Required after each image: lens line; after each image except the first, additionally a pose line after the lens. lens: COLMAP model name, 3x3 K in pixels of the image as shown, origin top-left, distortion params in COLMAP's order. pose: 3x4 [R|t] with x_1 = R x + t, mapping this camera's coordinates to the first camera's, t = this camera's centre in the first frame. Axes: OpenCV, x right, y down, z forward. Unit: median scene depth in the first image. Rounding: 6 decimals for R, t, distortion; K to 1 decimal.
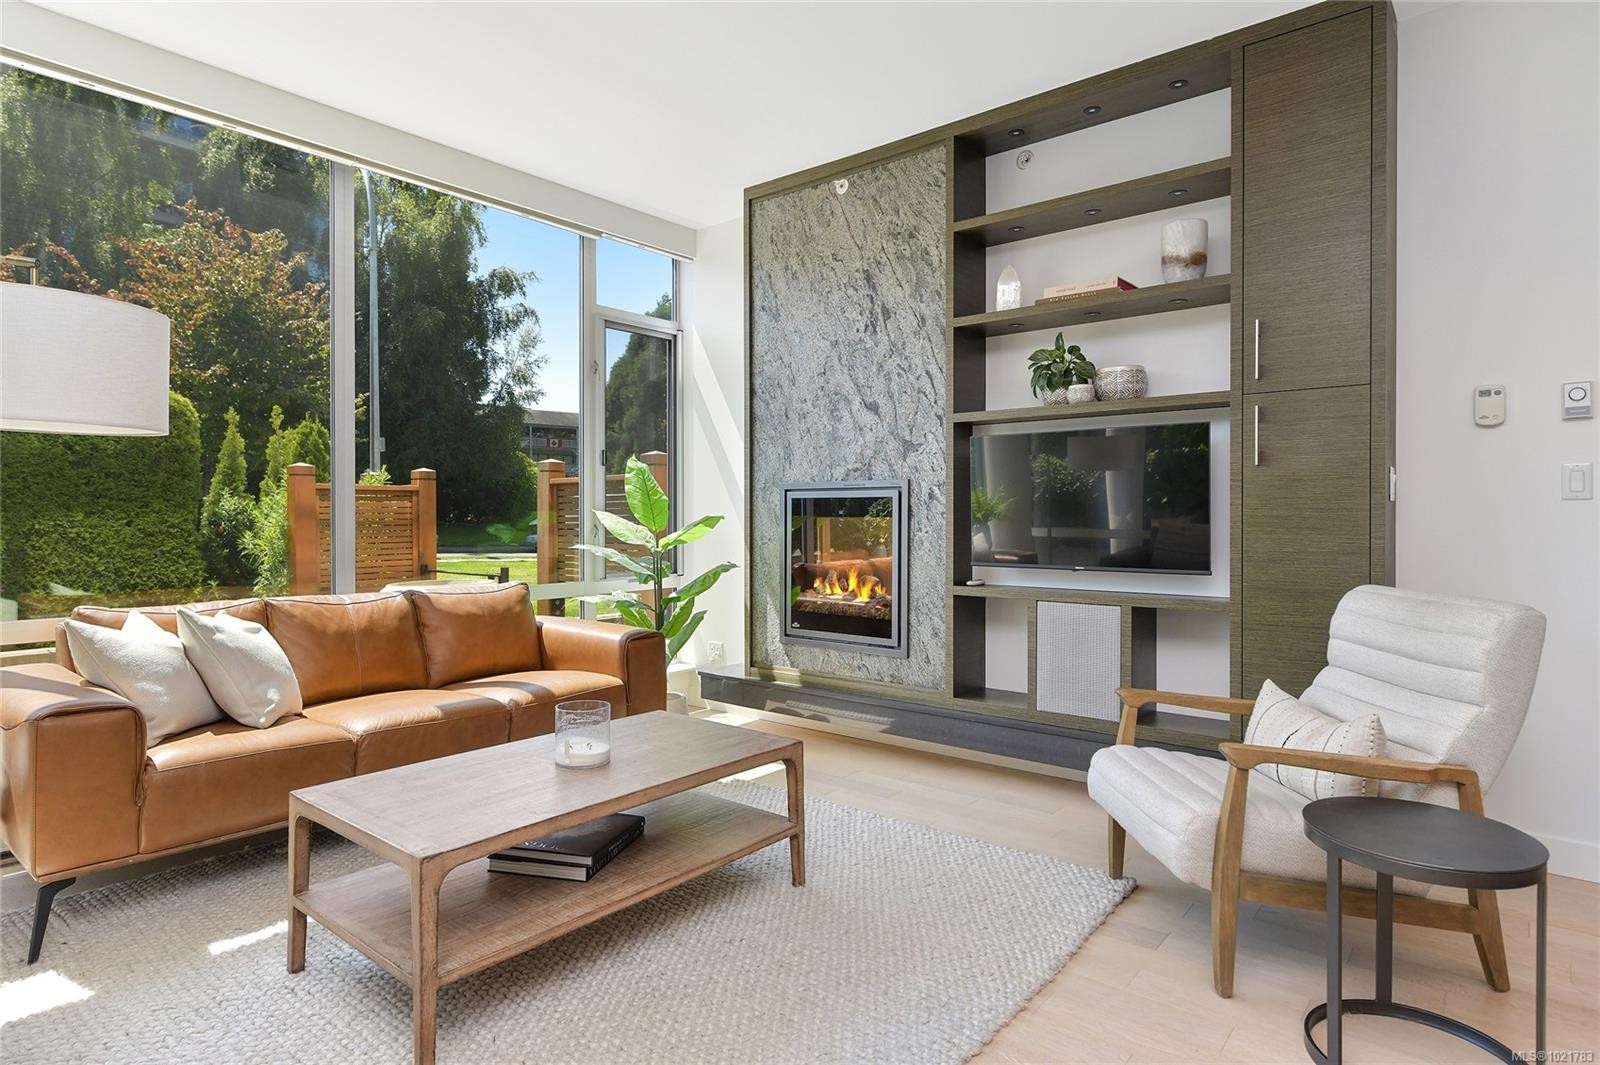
lens RADIAL K [[886.7, 0, 801.6], [0, 886.7, 530.8], [0, 0, 1]] dist [0.001462, -0.002918]
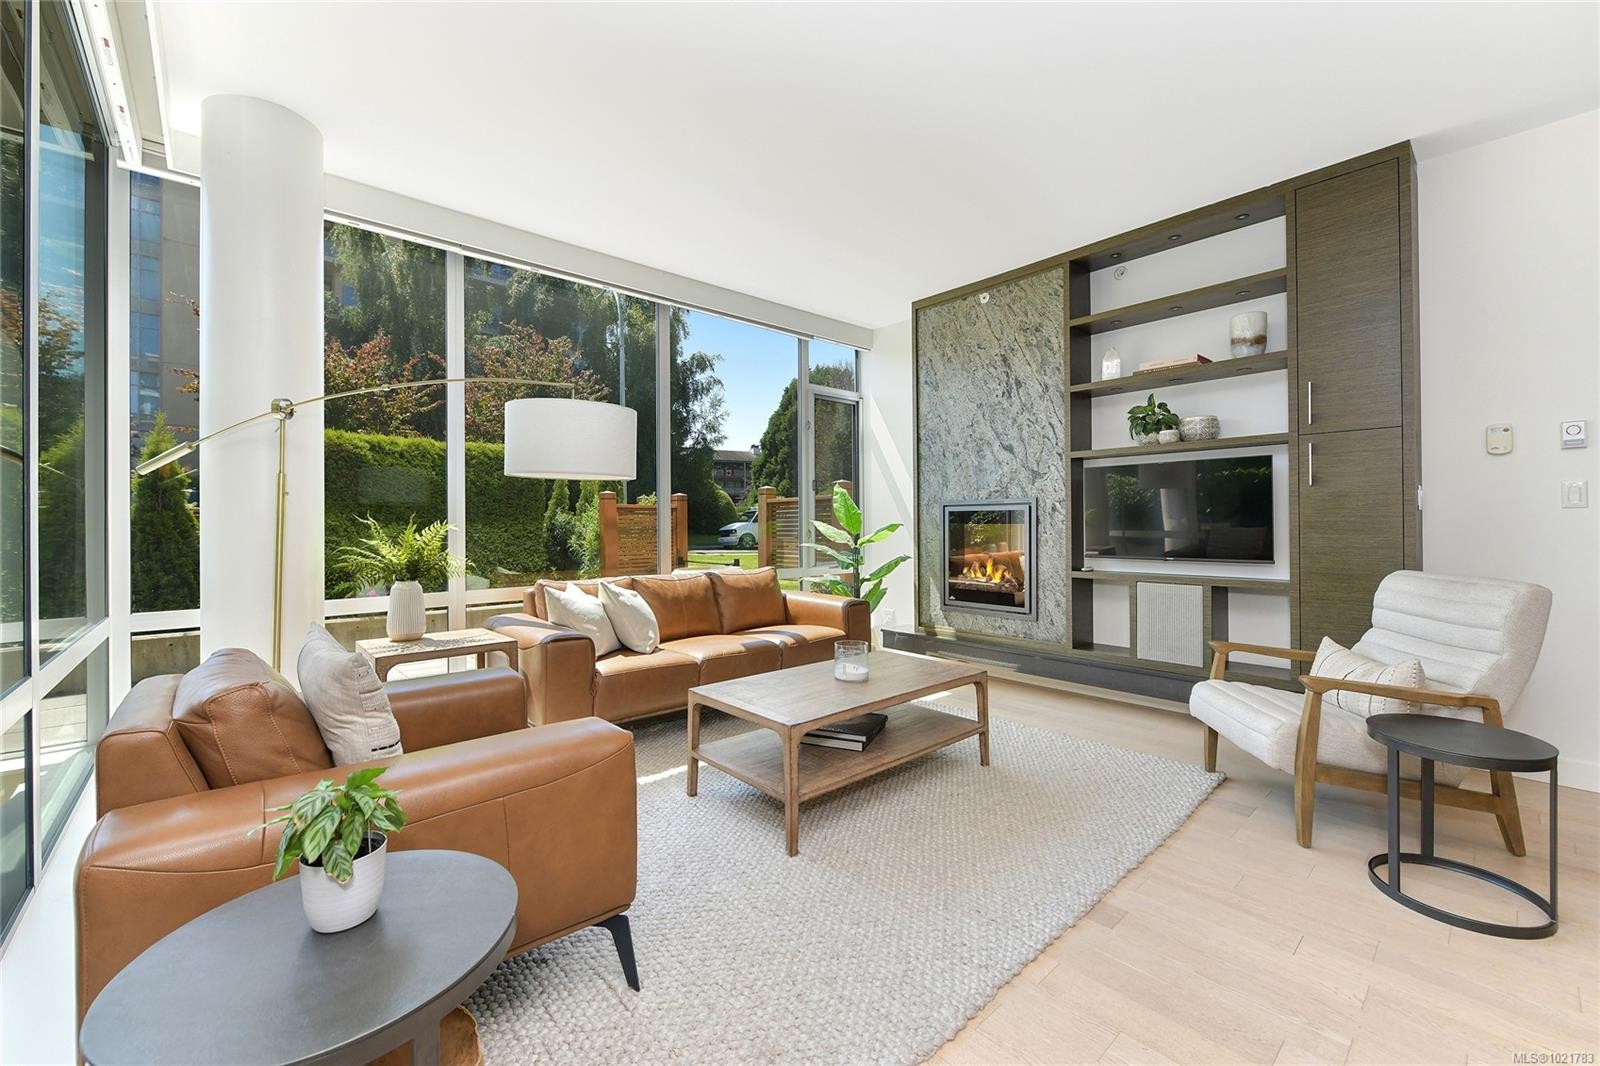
lens RADIAL K [[650.6, 0, 794.7], [0, 650.6, 526.3], [0, 0, 1]] dist [-0.003535, -0.002184]
pose [[0.987374, -0.005872, -0.158296, -0.127607], [0.004034, 0.999921, -0.011934, -0.000116], [0.158353, 0.011144, 0.987320, -0.139388]]
